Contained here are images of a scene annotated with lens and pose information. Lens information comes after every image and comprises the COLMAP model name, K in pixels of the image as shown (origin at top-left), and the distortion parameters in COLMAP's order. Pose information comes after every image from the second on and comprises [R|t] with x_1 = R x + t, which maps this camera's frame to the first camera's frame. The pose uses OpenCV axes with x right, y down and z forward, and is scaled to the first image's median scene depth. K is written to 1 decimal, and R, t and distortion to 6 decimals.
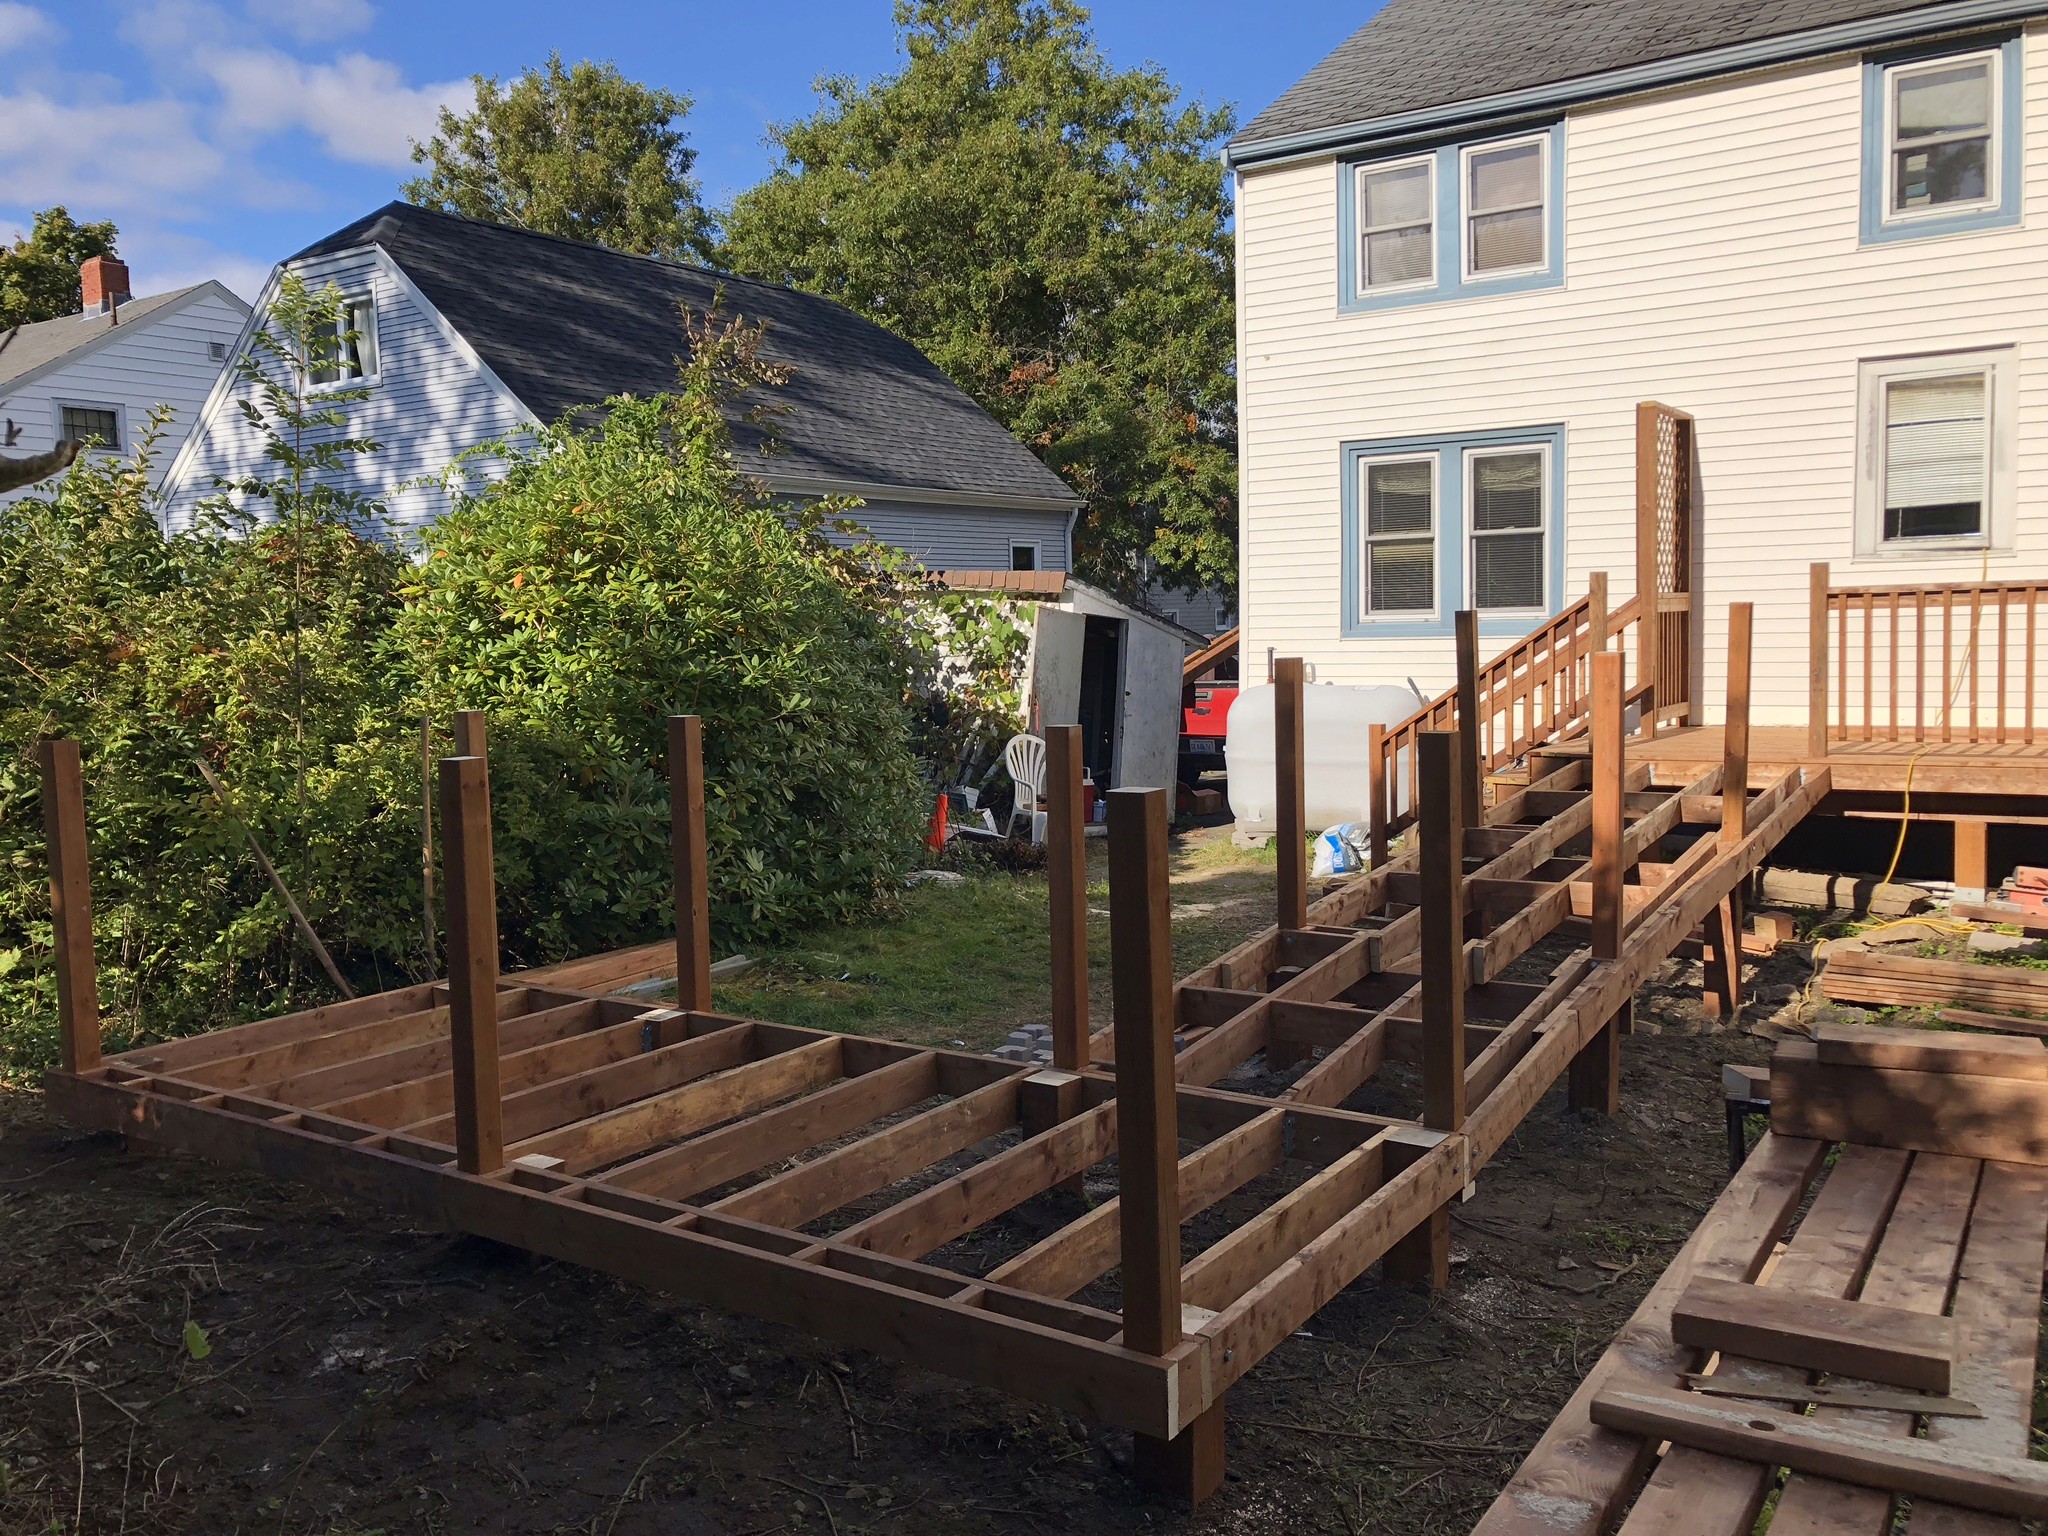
lens RADIAL K [[1688.0, 0, 1024.0], [0, 1688.0, 768.0], [0, 0, 1]] dist [-0.005854, -0.011436]
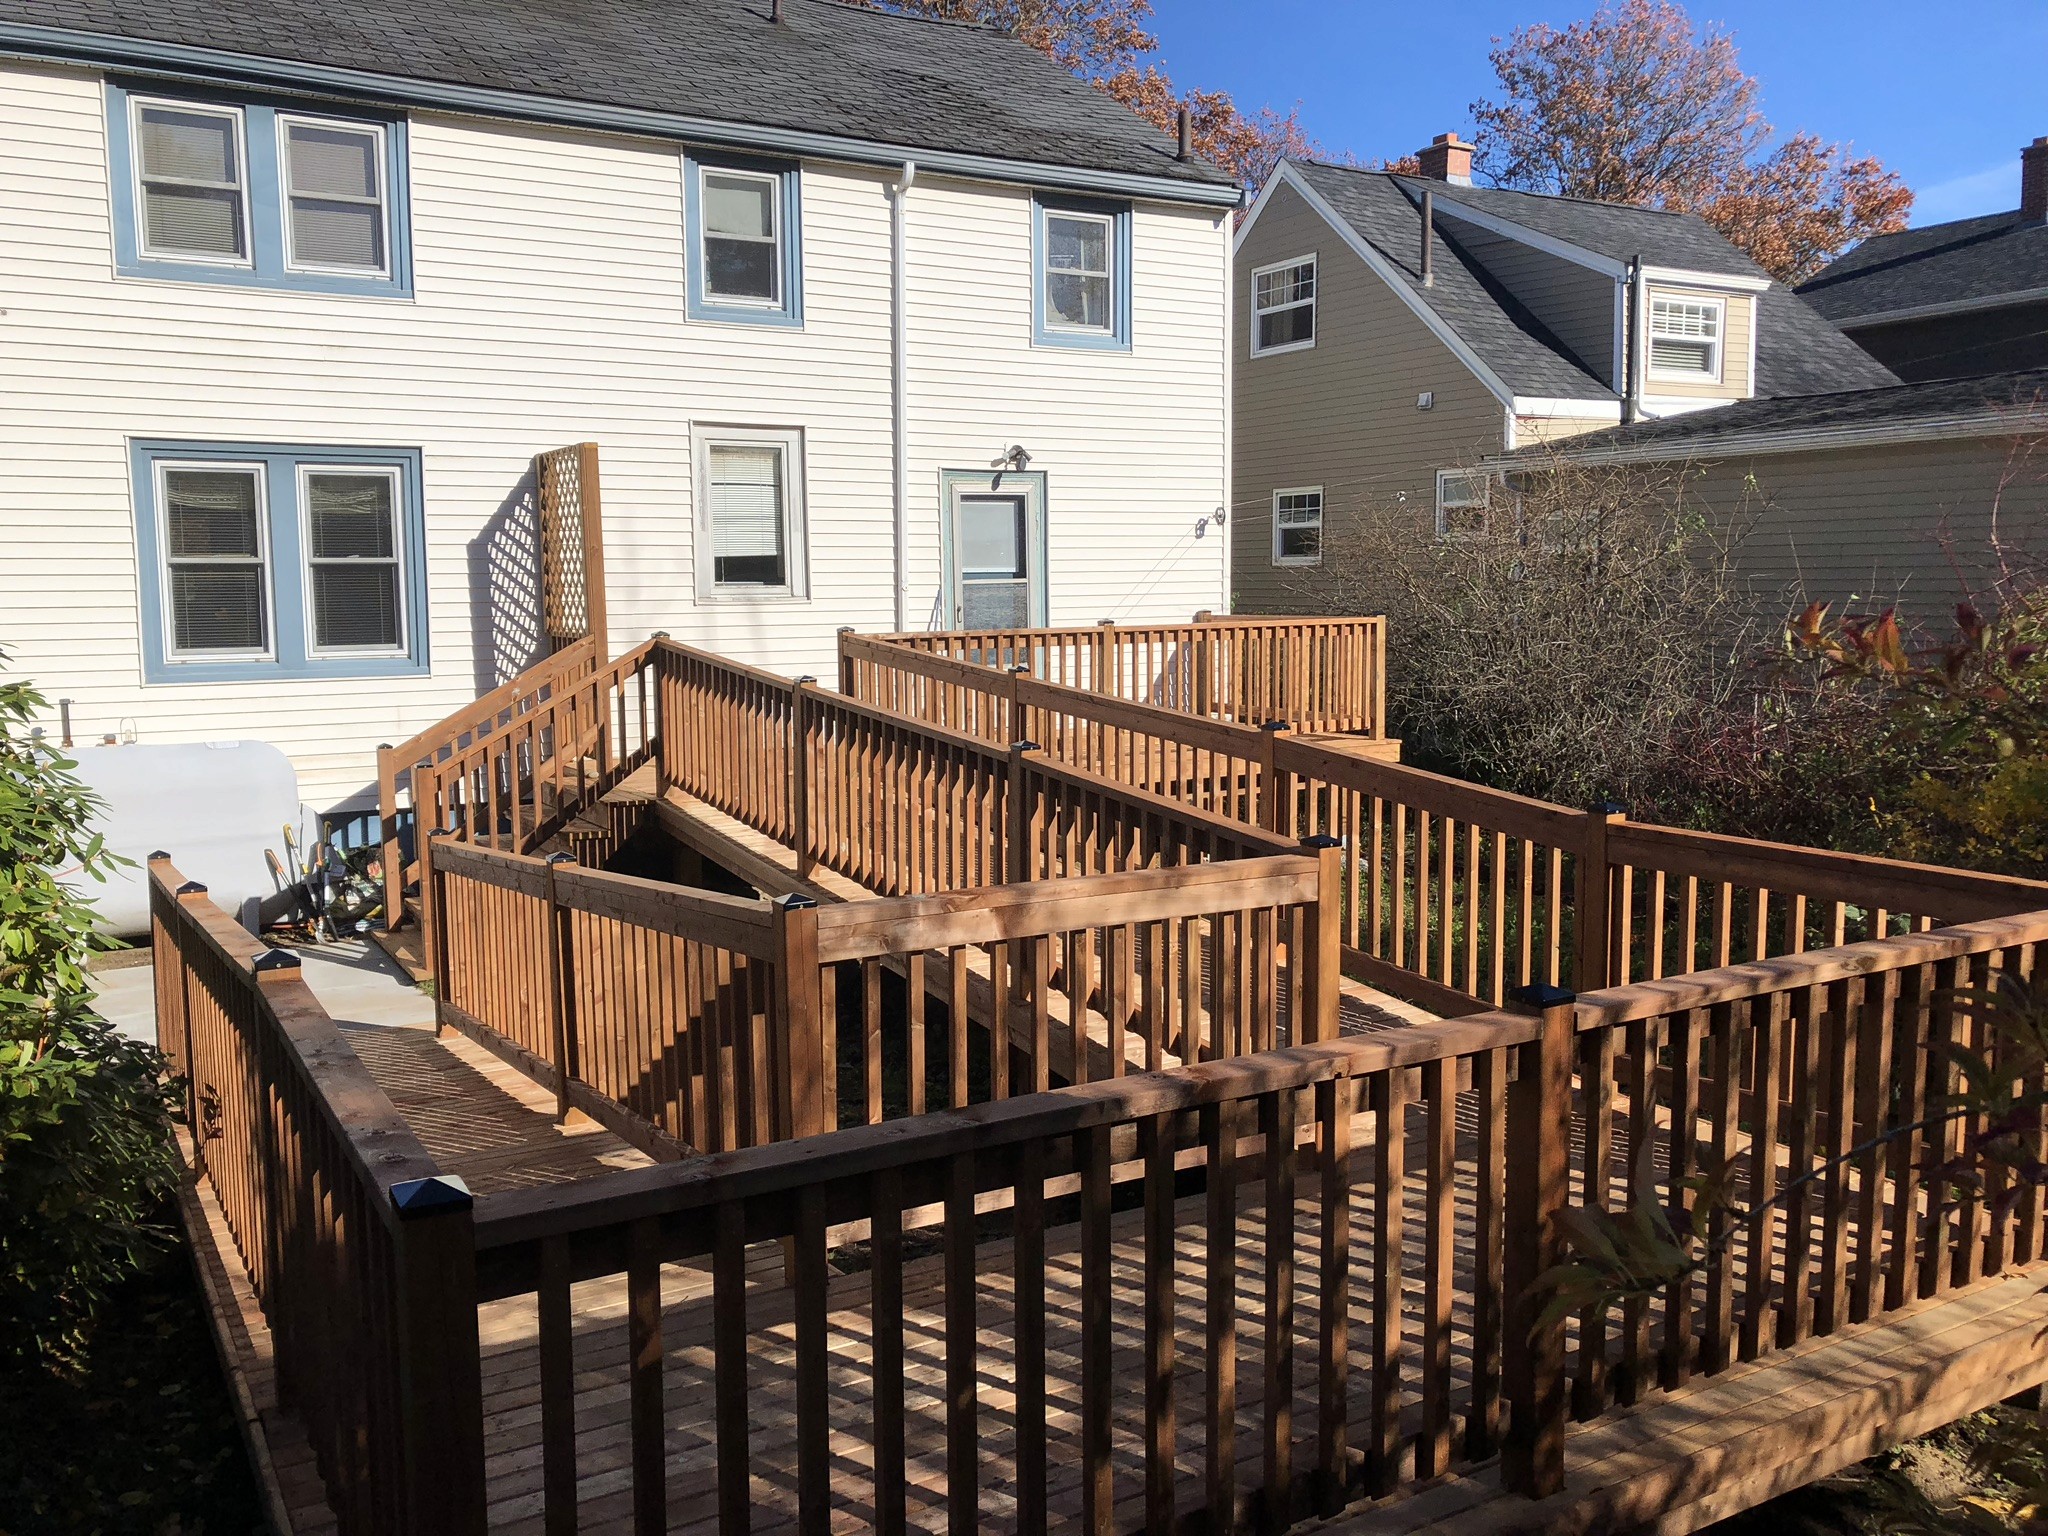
lens RADIAL K [[1659.0, 0, 996.5], [0, 1659.0, 772.8], [0, 0, 1]] dist [0.002536, 0.002612]
pose [[0.427169, -0.069797, 0.901474, -0.382613], [0.084855, 0.995710, 0.036885, -0.033259], [-0.900181, 0.060738, 0.431260, 0.333935]]
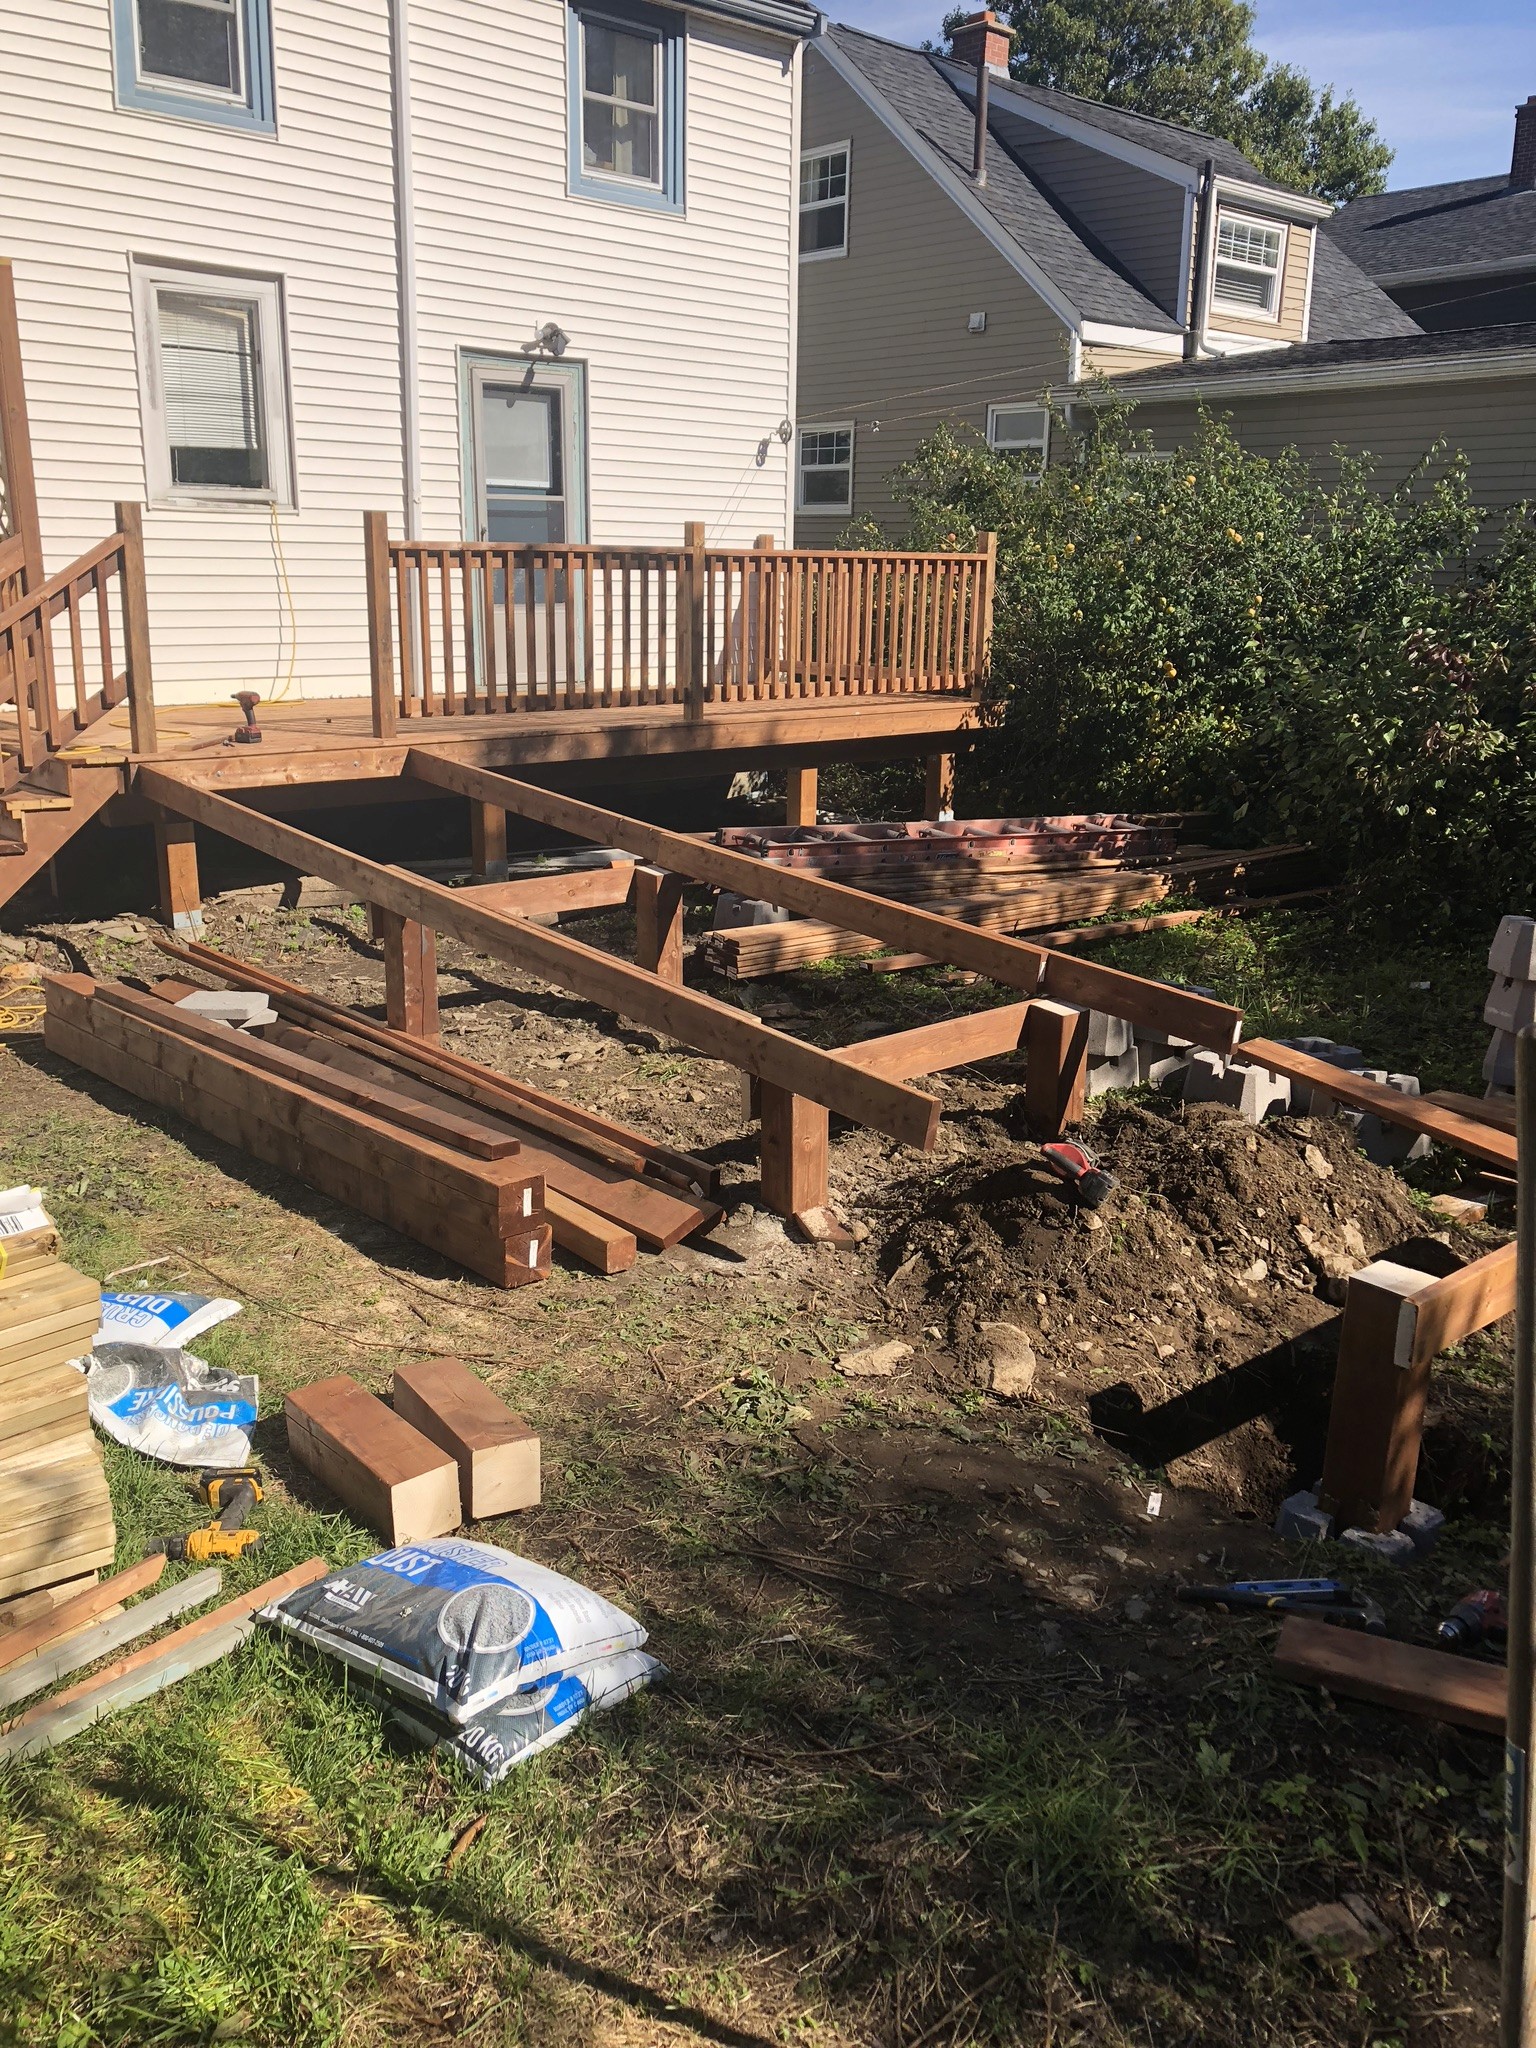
lens RADIAL K [[1676.7, 0, 768.0], [0, 1676.7, 1024.0], [0, 0, 1]] dist [-0.040146, 0.092903]
pose [[0.235768, -0.218691, 0.946883, -0.267845], [0.069812, 0.975645, 0.207951, -0.020347], [-0.969299, 0.017075, 0.245293, 0.459432]]
